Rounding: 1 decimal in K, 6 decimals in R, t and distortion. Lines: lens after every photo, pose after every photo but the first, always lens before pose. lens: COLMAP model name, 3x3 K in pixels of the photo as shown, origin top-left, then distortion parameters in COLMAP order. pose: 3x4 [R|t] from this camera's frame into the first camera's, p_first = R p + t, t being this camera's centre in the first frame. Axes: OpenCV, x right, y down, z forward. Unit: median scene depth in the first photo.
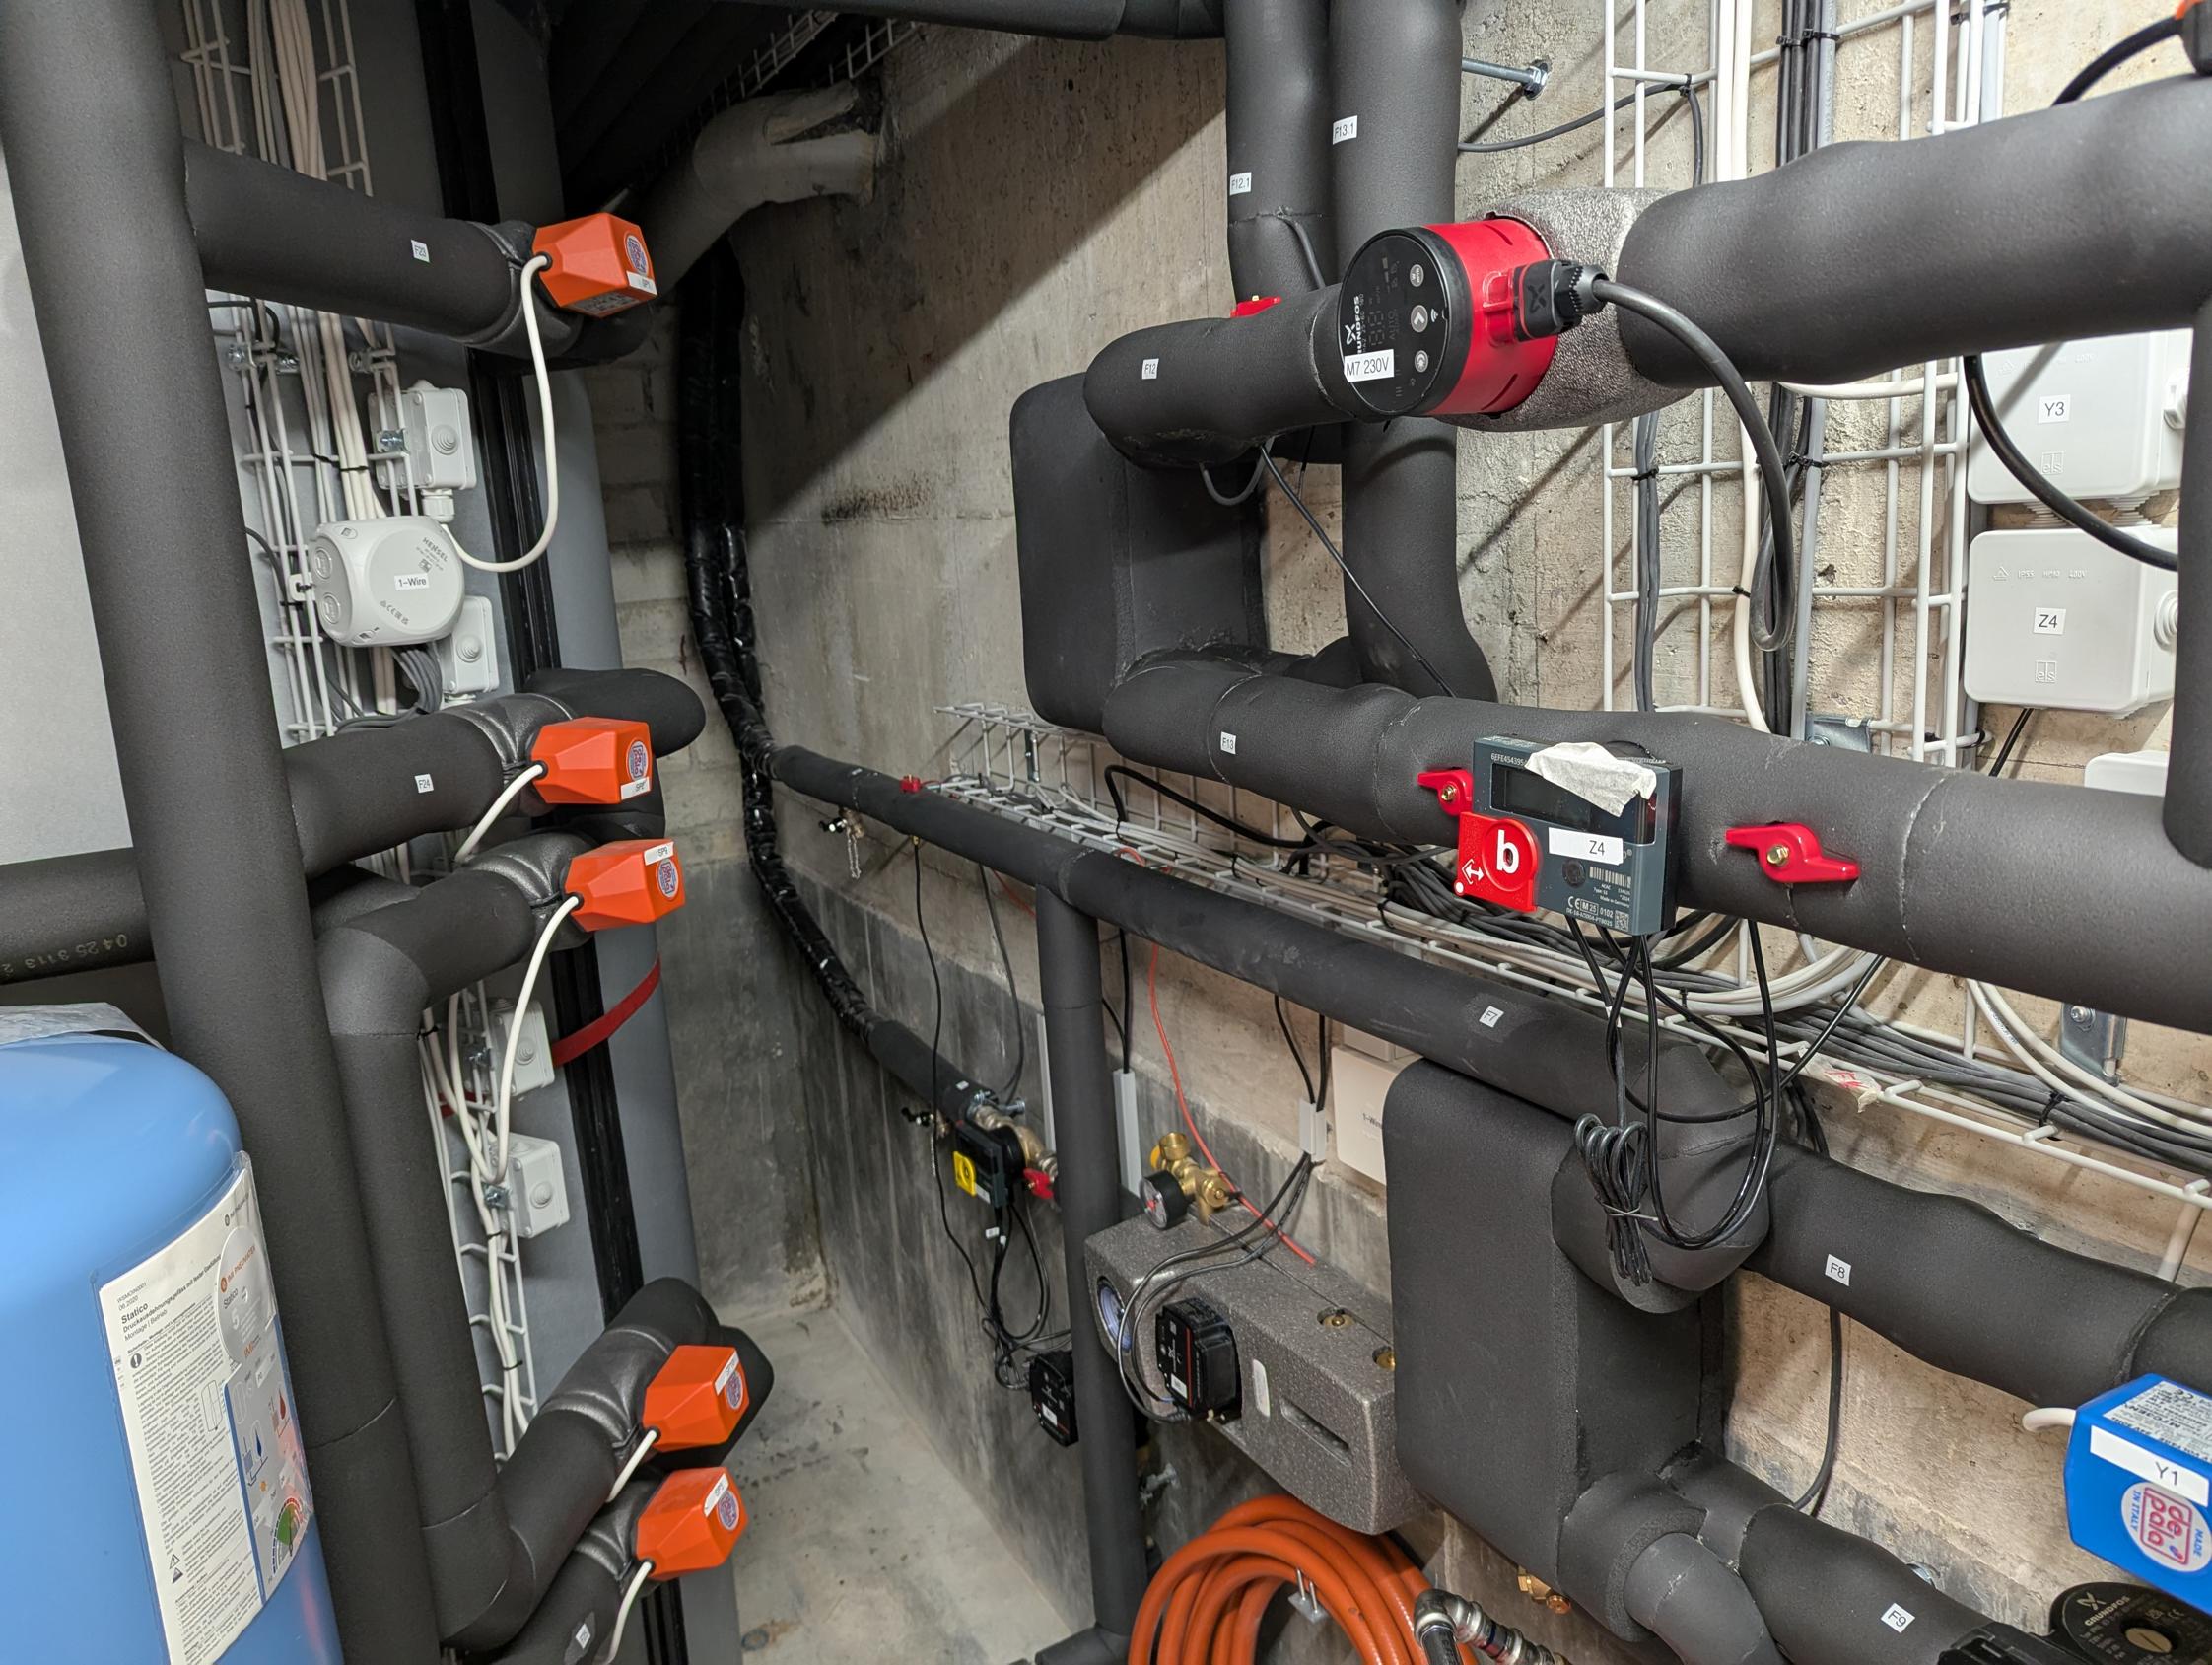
lens RADIAL K [[1568.5, 0, 1105.5], [0, 1568.5, 823.9], [0, 0, 1]] dist [0.053707, -0.052926]
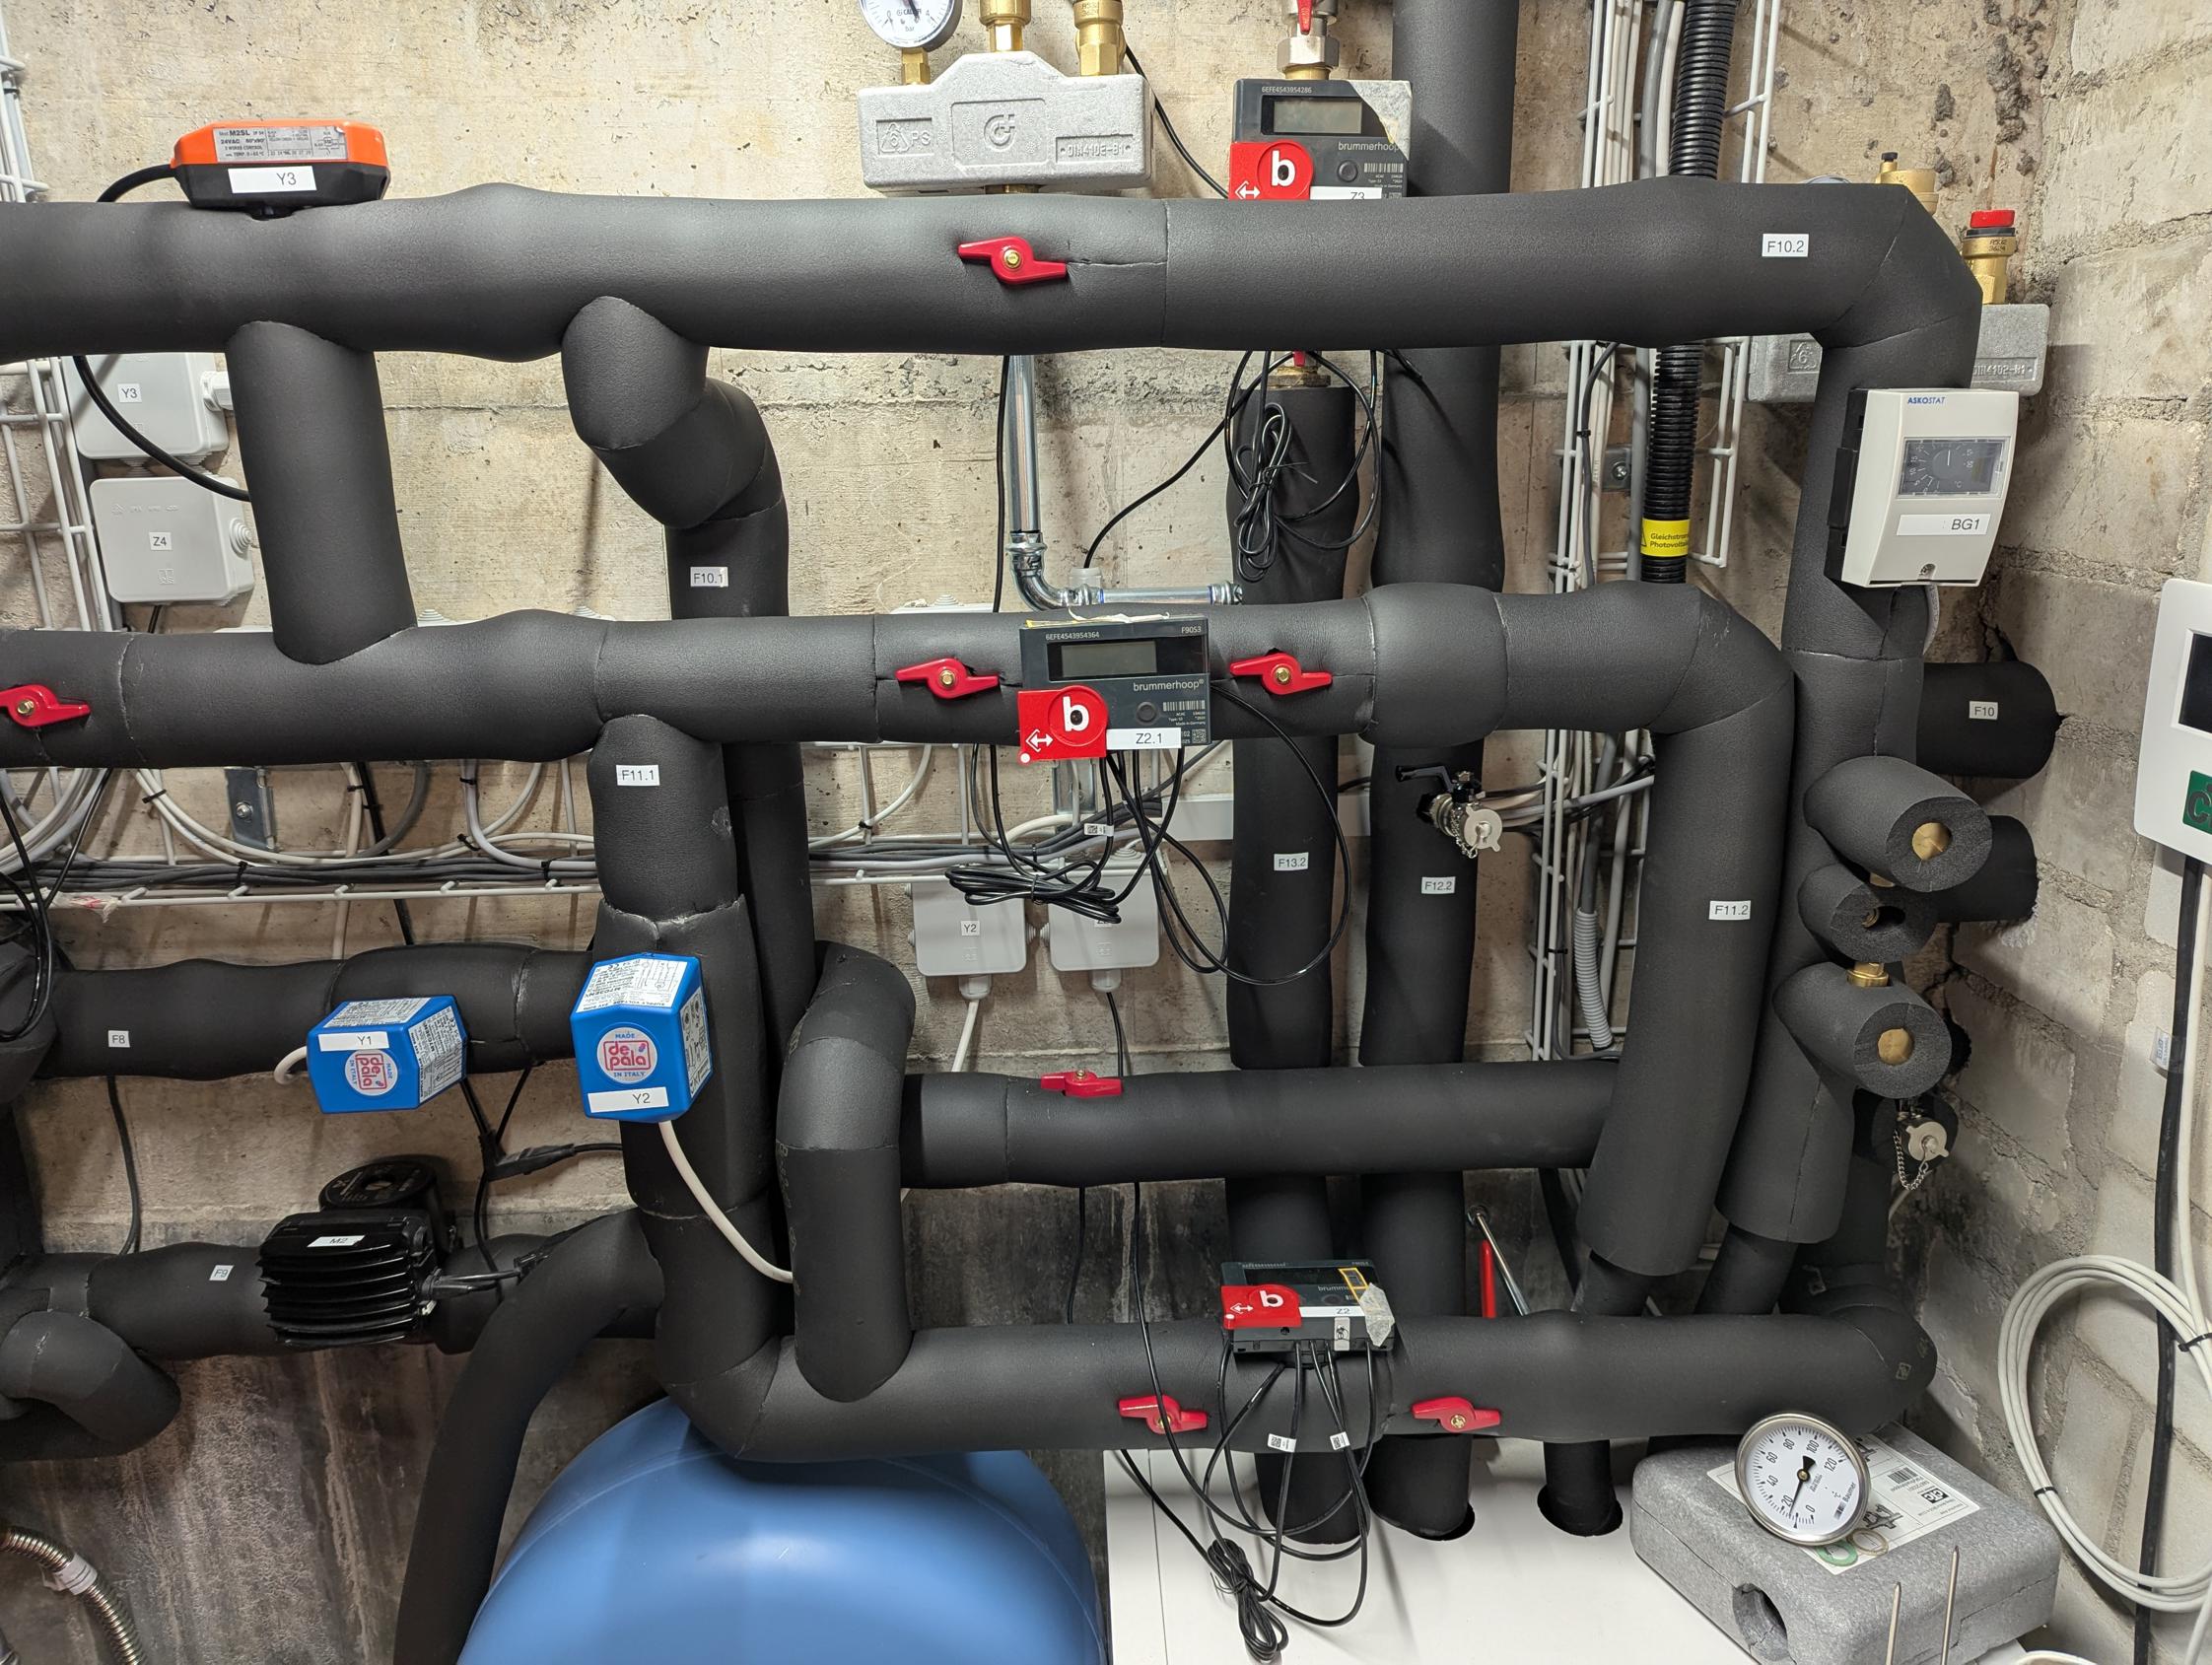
lens RADIAL K [[1556.4, 0, 1106.0], [0, 1556.4, 832.5], [0, 0, 1]] dist [0.063423, -0.063748]
pose [[0.445742, -0.186116, 0.875600, -0.157357], [0.169539, 0.977996, 0.121574, 0.048790], [-0.878960, 0.094258, 0.467488, -0.192266]]
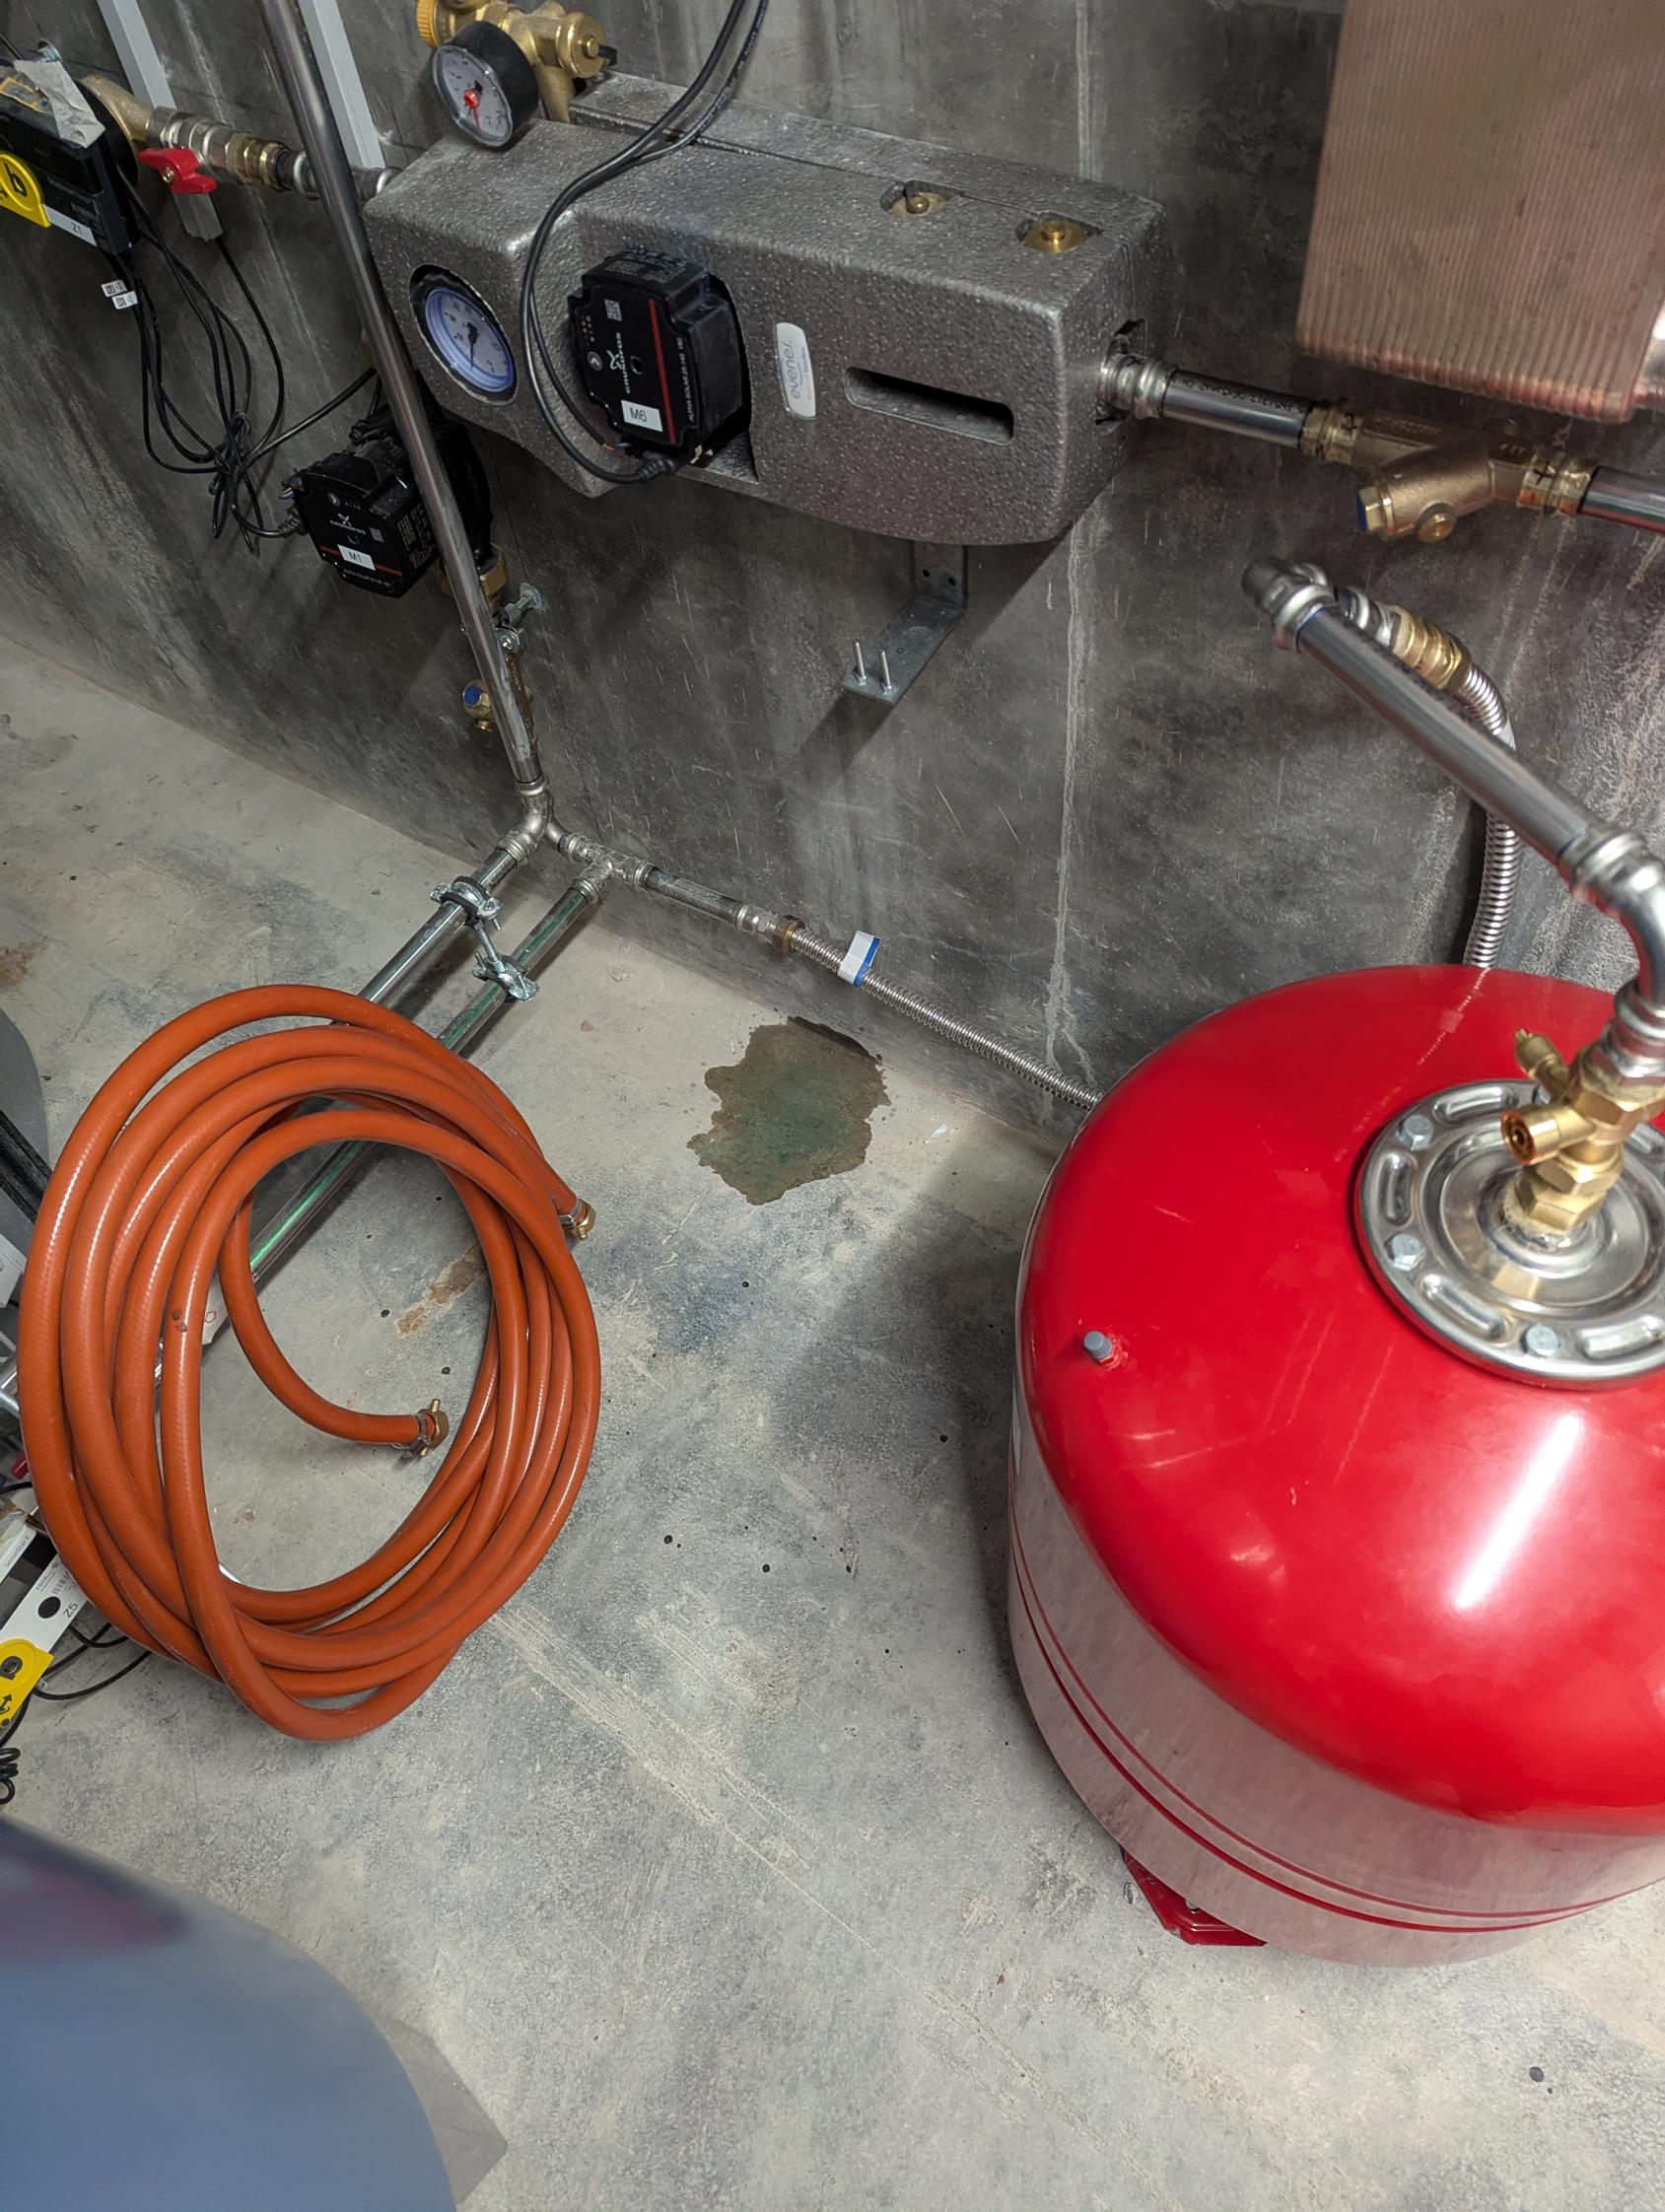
lens RADIAL K [[1550.9, 0, 830.2], [0, 1550.9, 1097.4], [0, 0, 1]] dist [0.066171, -0.070396]
pose [[0.883842, -0.382591, 0.269162, -0.133252], [0.117002, 0.737912, 0.664678, 0.148800], [-0.452918, -0.555978, 0.696961, 0.381429]]
